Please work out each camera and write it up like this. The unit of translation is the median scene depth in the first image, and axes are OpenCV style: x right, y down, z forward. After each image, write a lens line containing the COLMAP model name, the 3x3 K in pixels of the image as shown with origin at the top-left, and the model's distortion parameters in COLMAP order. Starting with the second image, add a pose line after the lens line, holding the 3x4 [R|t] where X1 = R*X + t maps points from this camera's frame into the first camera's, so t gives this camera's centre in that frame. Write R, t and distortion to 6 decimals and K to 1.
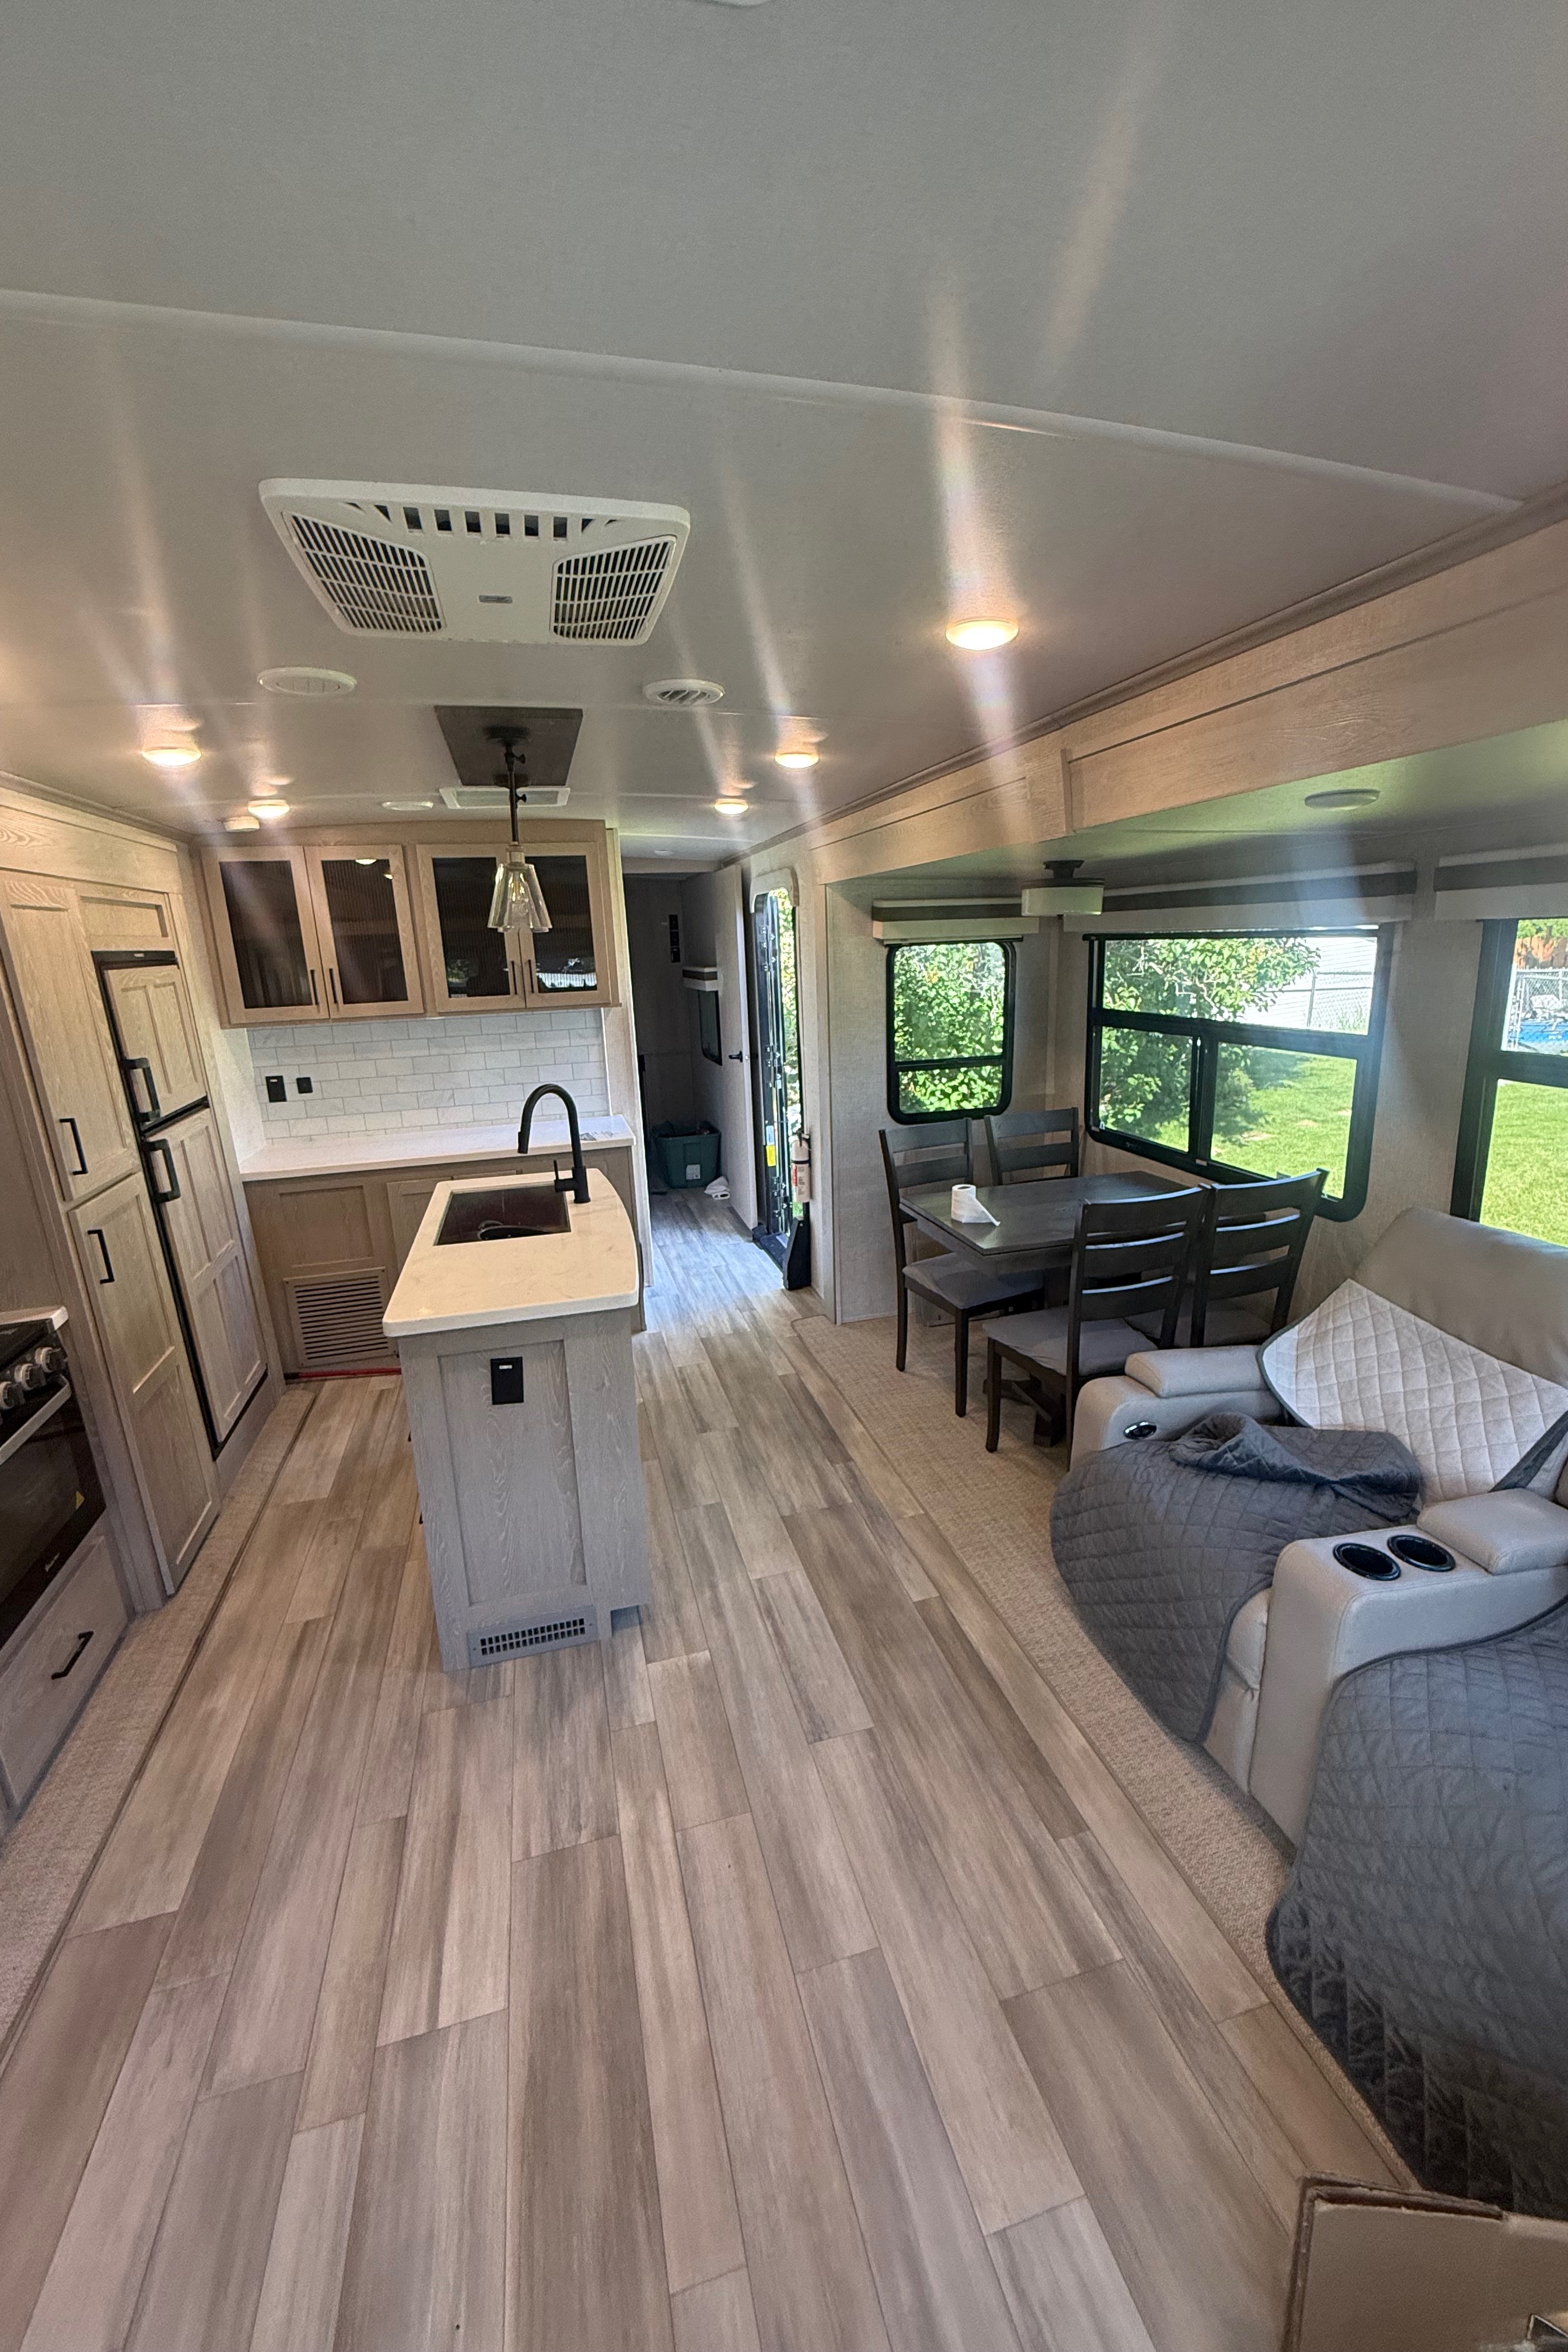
lens RADIAL K [[937.3, 0, 786.5], [0, 937.3, 1168.5], [0, 0, 1]] dist [-0.000863, 0.000034]
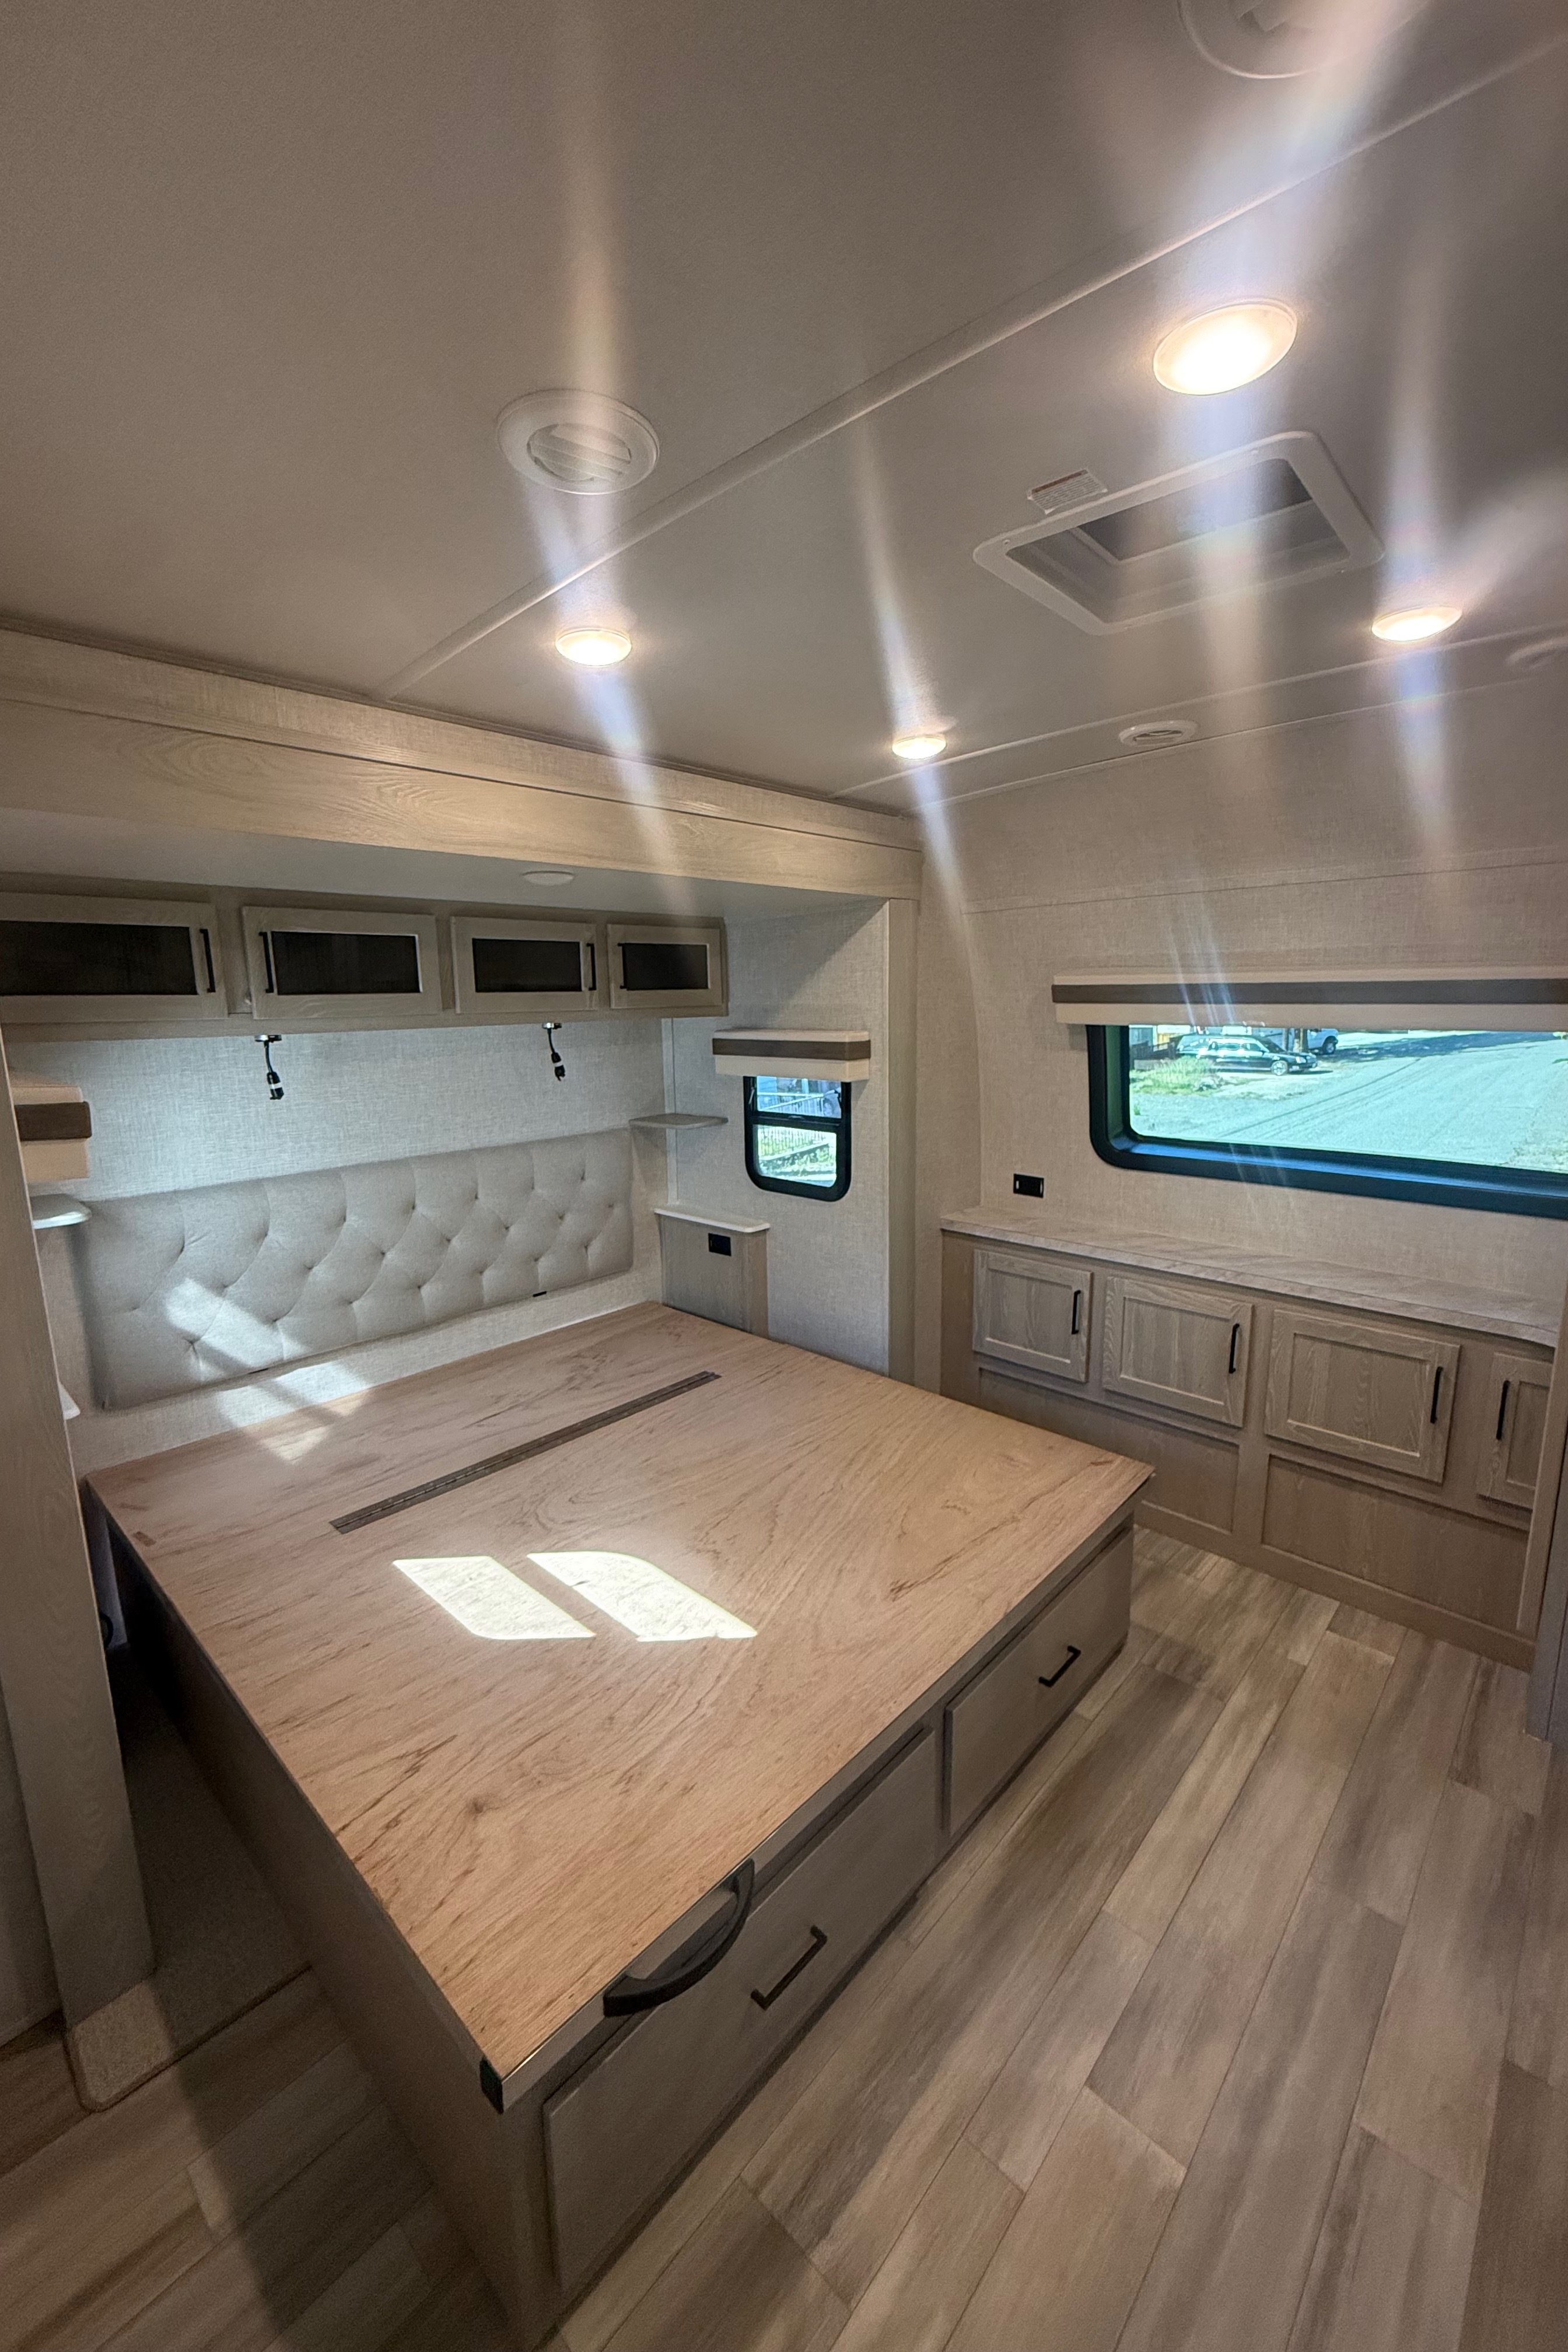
lens RADIAL K [[937.3, 0, 786.5], [0, 937.3, 1168.5], [0, 0, 1]] dist [-0.000863, 0.000034]
pose [[0.529949, 0.190070, -0.826455, 0.157318], [-0.212549, 0.973222, 0.087531, -0.085787], [0.820961, 0.129275, 0.556157, 0.443248]]
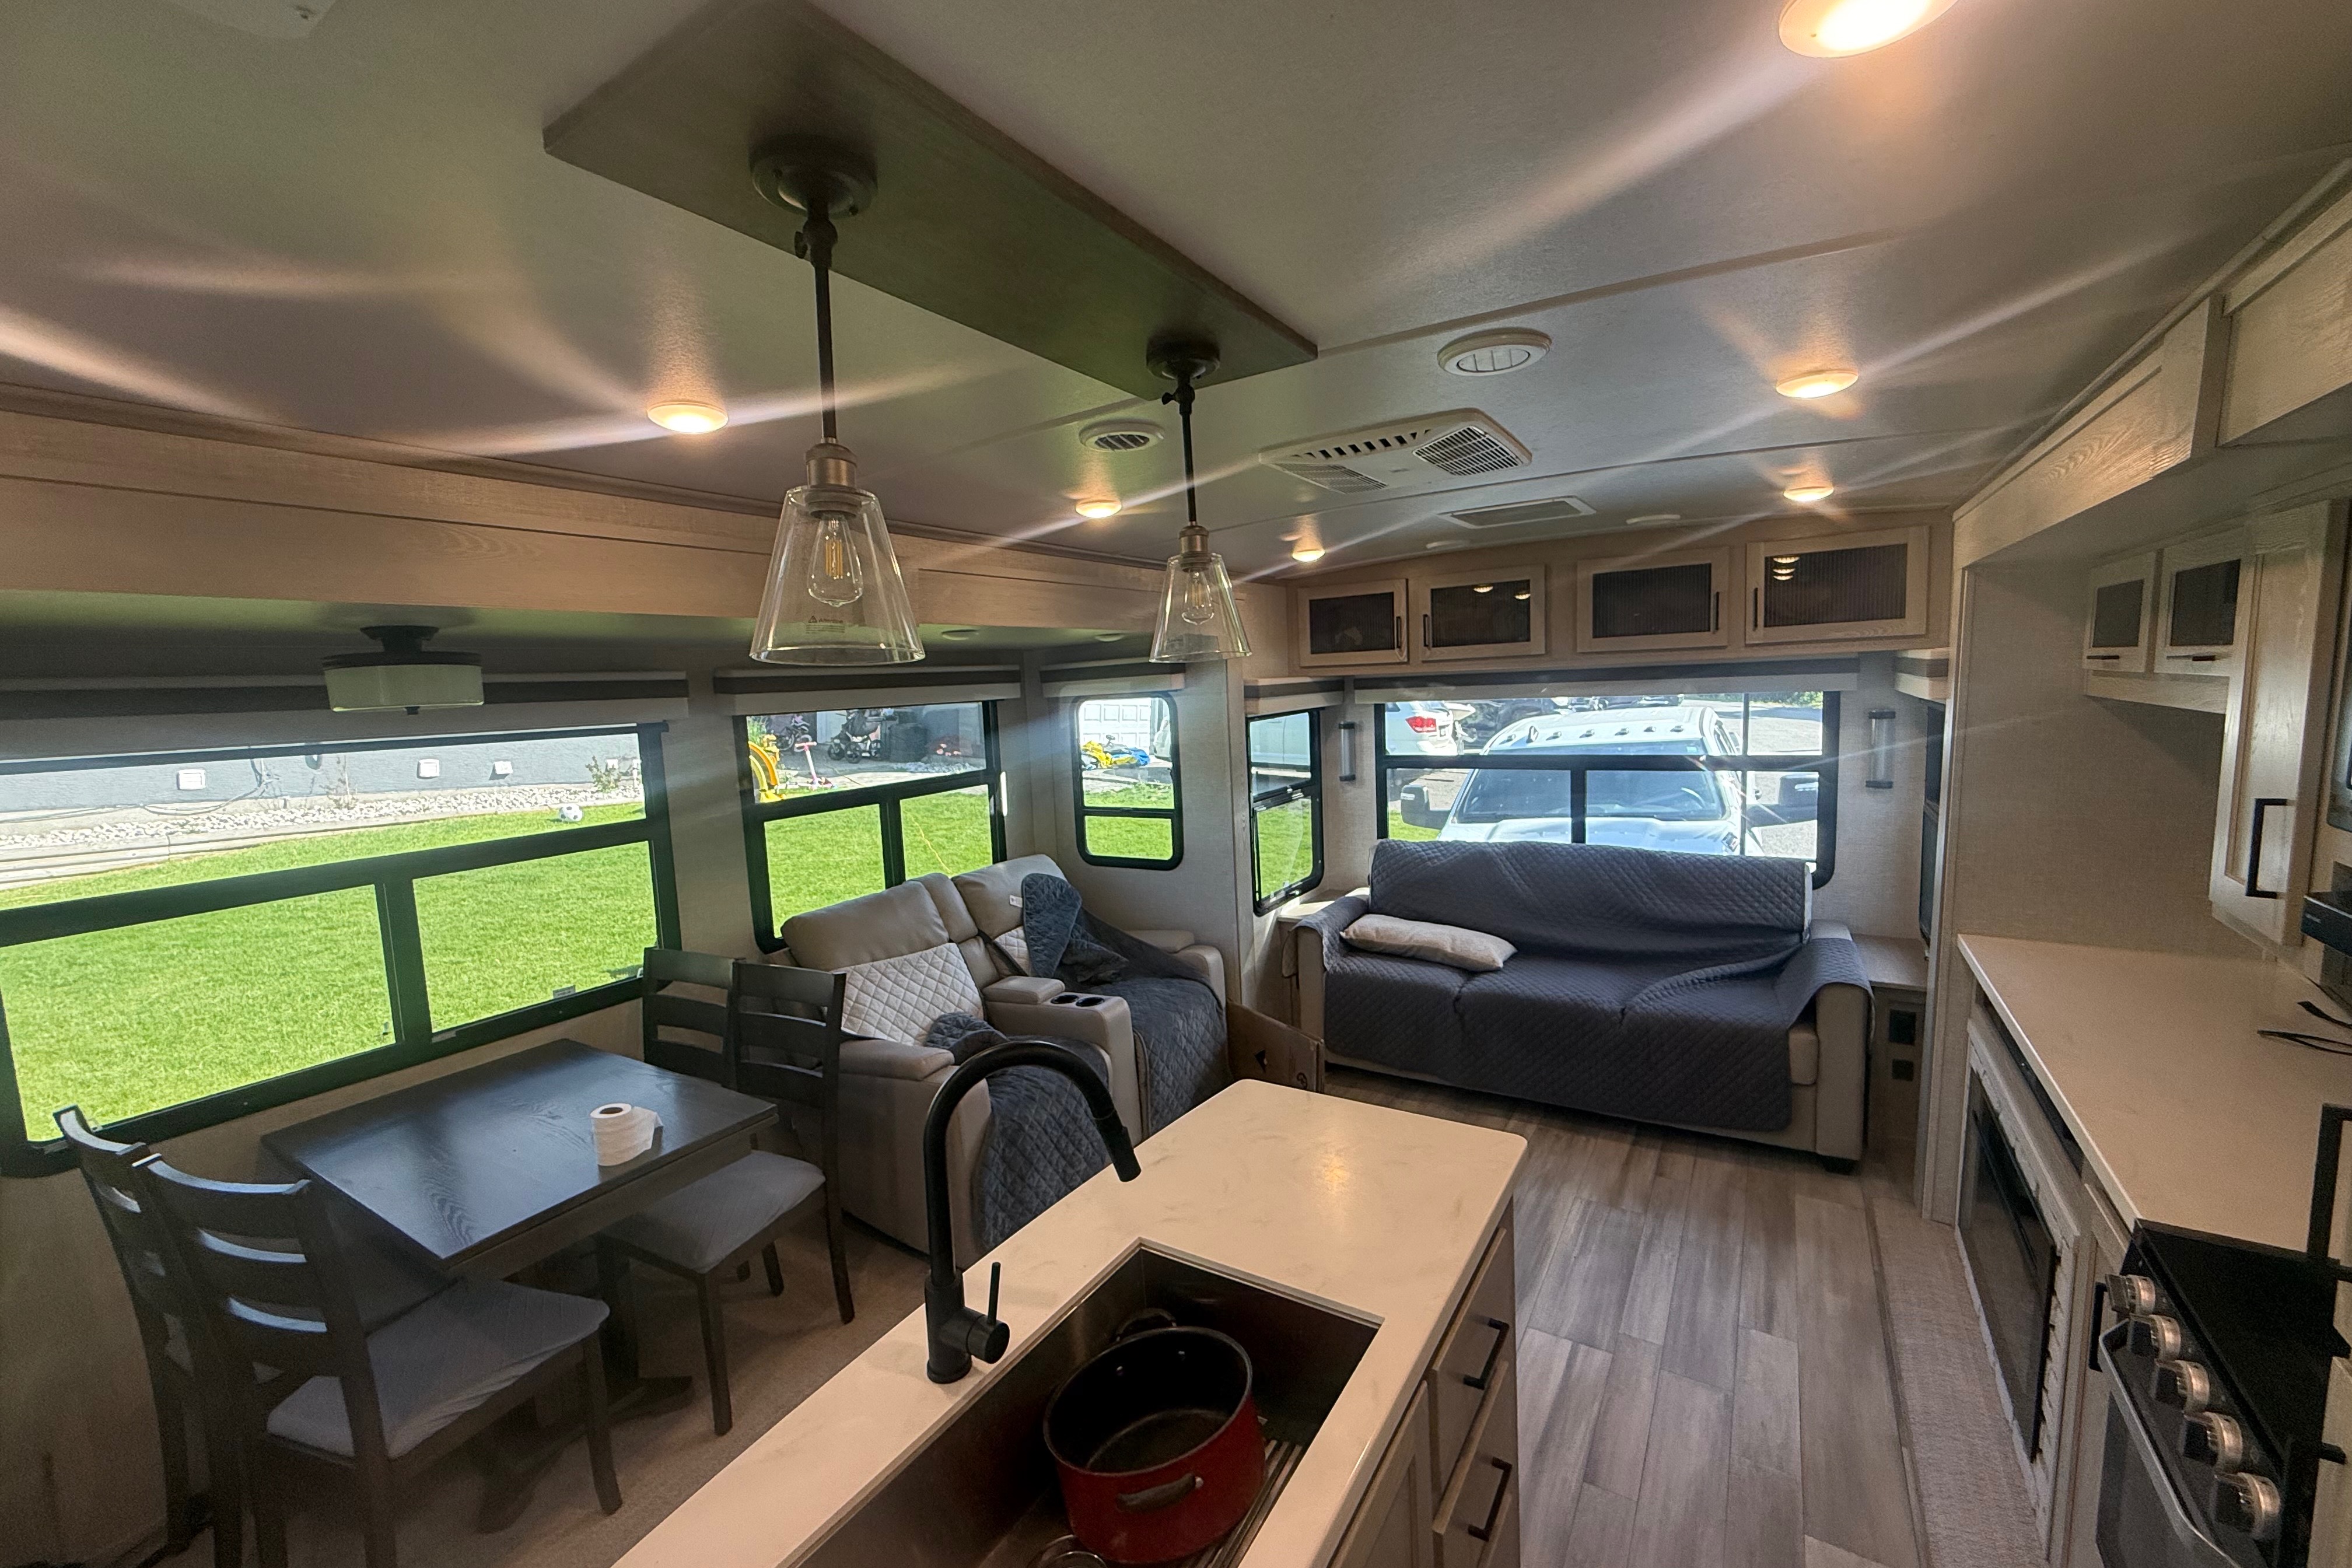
lens RADIAL K [[937.3, 0, 1173.3], [0, 937.3, 781.9], [0, 0, 1]] dist [-0.000863, 0.000034]
pose [[-0.667746, -0.007223, 0.744354, -0.784611], [0.247152, 0.941077, 0.230847, -0.353386], [-0.702161, 0.338116, -0.626616, 1.541990]]
